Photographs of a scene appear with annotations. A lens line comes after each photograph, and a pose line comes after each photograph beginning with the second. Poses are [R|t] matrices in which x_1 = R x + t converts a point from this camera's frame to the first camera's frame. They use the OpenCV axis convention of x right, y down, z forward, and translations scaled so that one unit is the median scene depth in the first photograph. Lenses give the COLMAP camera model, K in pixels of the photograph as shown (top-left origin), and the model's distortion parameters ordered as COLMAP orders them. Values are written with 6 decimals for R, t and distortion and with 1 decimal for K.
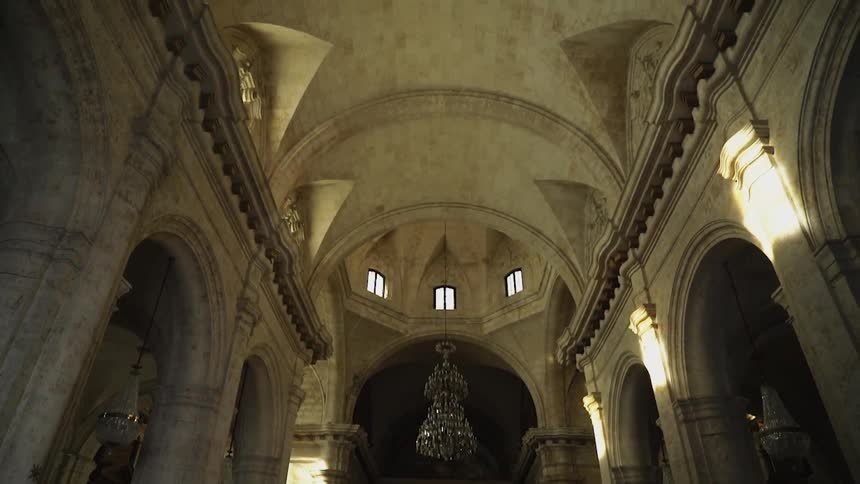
lens RADIAL K [[609.7, 0, 432.2], [0, 609.7, 185.5], [0, 0, 1]] dist [0.002047, 0.006804]
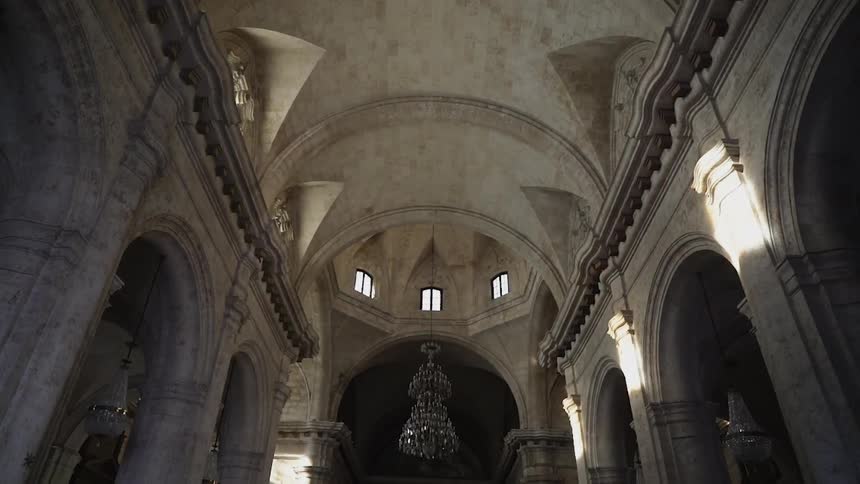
lens RADIAL K [[612.0, 0, 434.3], [0, 612.0, 189.5], [0, 0, 1]] dist [0.001389, 0.007112]
pose [[0.999535, 0.024955, 0.017515, 0.006198], [-0.025081, 0.999661, 0.006985, -0.009499], [-0.017335, -0.007421, 0.999822, -0.028571]]
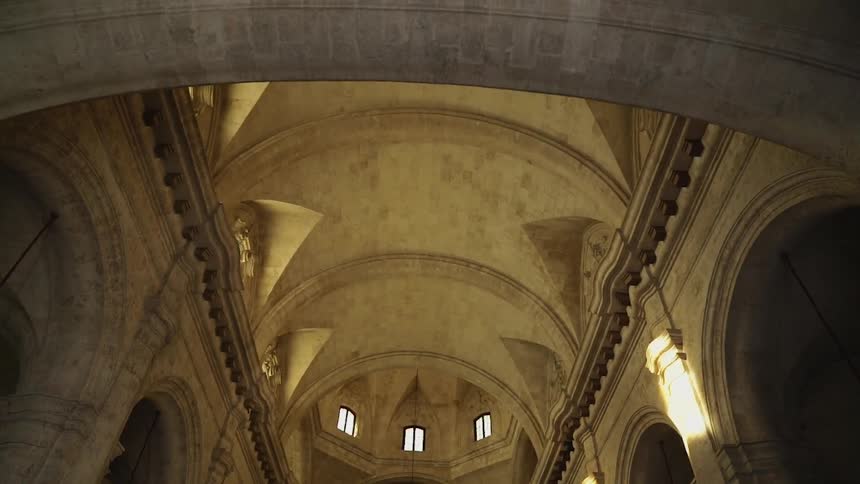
lens RADIAL K [[612.0, 0, 434.3], [0, 612.0, 189.5], [0, 0, 1]] dist [0.001389, 0.007112]
pose [[0.998156, 0.055081, 0.025527, 0.011117], [-0.049734, 0.983047, -0.176482, -0.088341], [-0.034816, 0.174887, 0.983973, -0.136405]]
